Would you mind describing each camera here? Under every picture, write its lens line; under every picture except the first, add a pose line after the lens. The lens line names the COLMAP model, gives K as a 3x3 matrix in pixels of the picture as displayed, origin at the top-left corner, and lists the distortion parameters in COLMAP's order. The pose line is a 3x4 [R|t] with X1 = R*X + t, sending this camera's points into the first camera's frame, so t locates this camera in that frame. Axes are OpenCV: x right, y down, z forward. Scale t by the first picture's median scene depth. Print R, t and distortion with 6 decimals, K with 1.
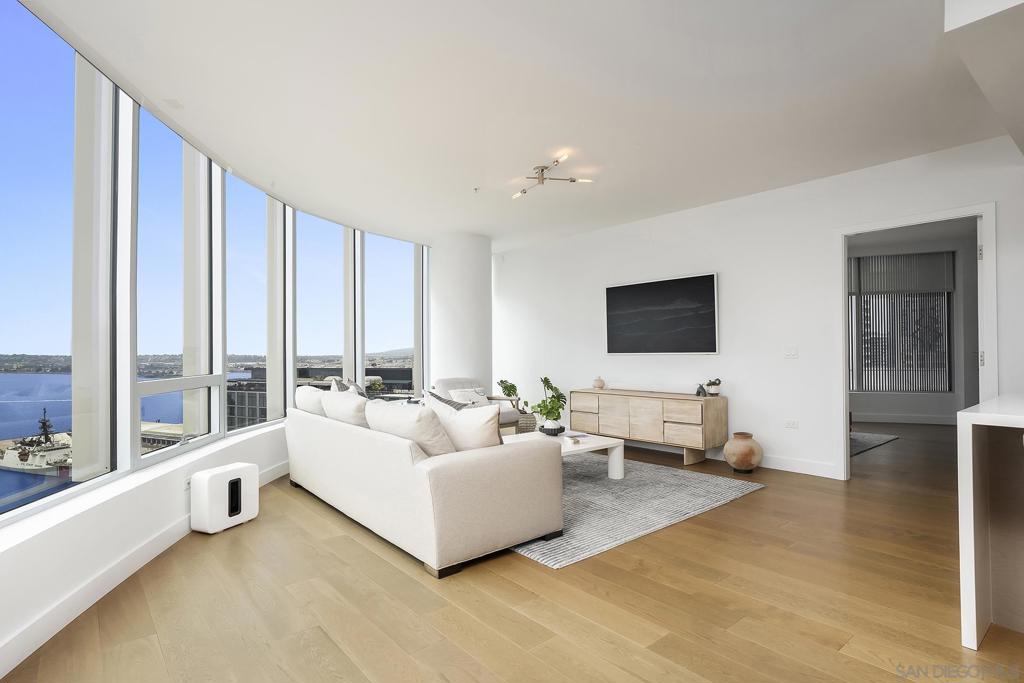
lens RADIAL K [[533.3, 0, 513.6], [0, 533.3, 350.2], [0, 0, 1]] dist [-0.012637, 0.003259]
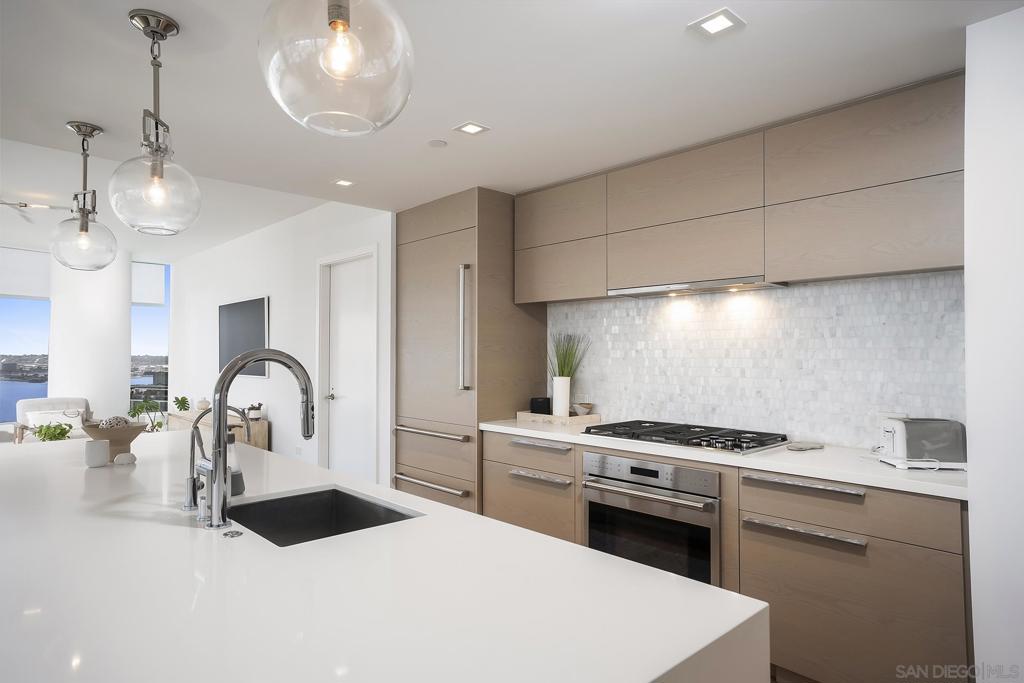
lens RADIAL K [[604.7, 0, 509.7], [0, 604.7, 341.3], [0, 0, 1]] dist [0.005825, 0.018458]
pose [[0.998538, 0.013529, 0.052333, 0.773785], [-0.012366, 0.999671, -0.022492, -0.041437], [-0.052620, 0.021812, 0.998376, -0.148222]]
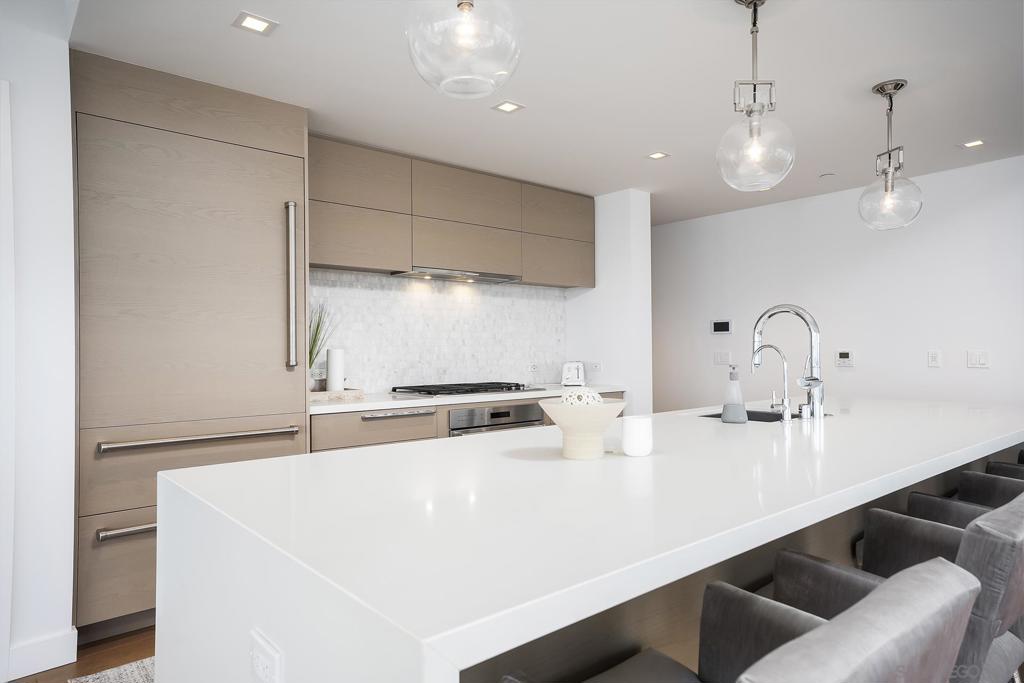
lens RADIAL K [[630.2, 0, 509.3], [0, 630.2, 334.3], [0, 0, 1]] dist [0.038403, 0.003233]
pose [[-0.005507, 0.038291, 0.999251, 0.195717], [0.013266, 0.999181, -0.038215, -0.004546], [-0.999897, 0.013045, -0.006010, 0.370550]]
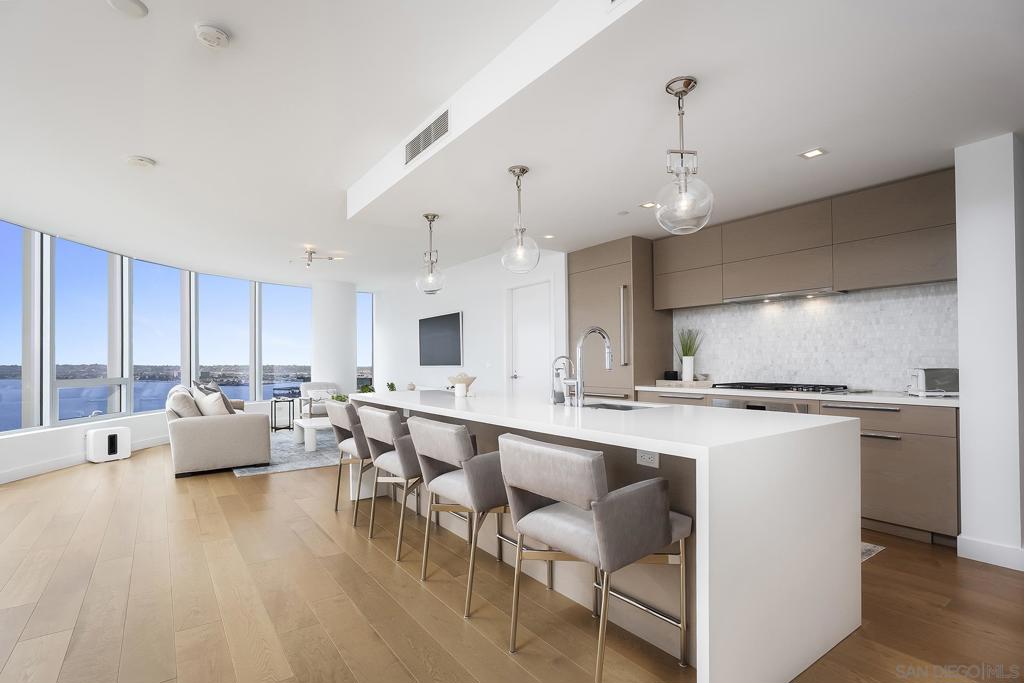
lens RADIAL K [[500.3, 0, 507.1], [0, 500.3, 356.2], [0, 0, 1]] dist [-0.020331, 0.004982]
pose [[0.996548, 0.002419, -0.082987, 0.622116], [-0.003408, 0.999925, -0.011779, -0.005206], [0.082952, 0.012021, 0.996481, -0.371108]]
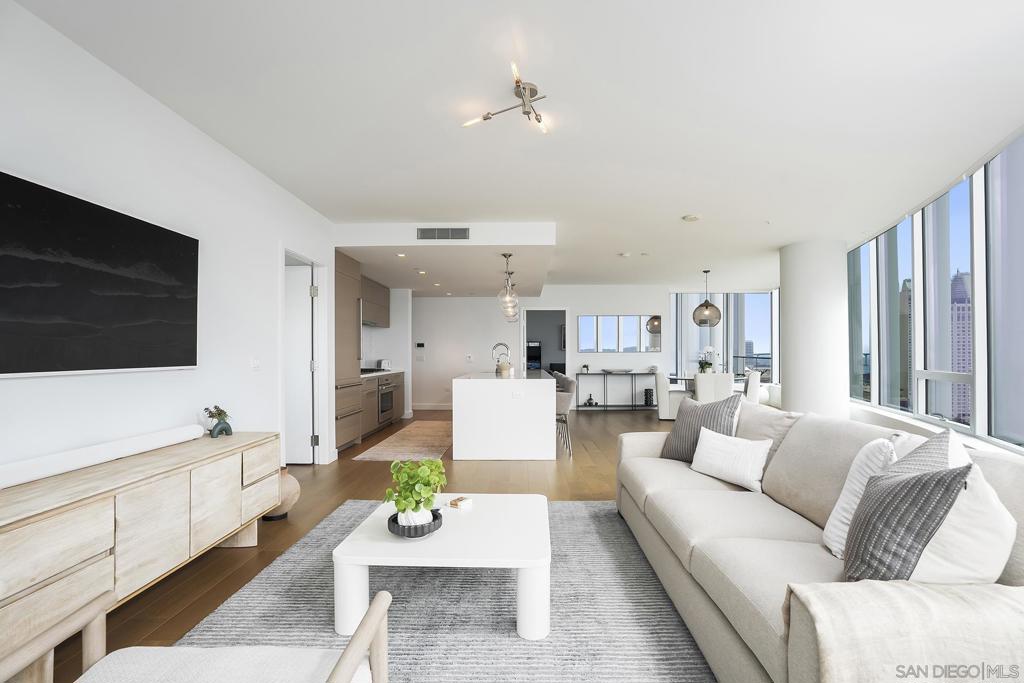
lens RADIAL K [[470.6, 0, 528.8], [0, 470.6, 351.8], [0, 0, 1]] dist [-0.025534, 0.002004]
pose [[-0.768155, 0.020058, 0.639950, -0.265345], [0.016416, 0.999798, -0.011632, 0.000757], [-0.640054, 0.001570, -0.768328, 1.170611]]
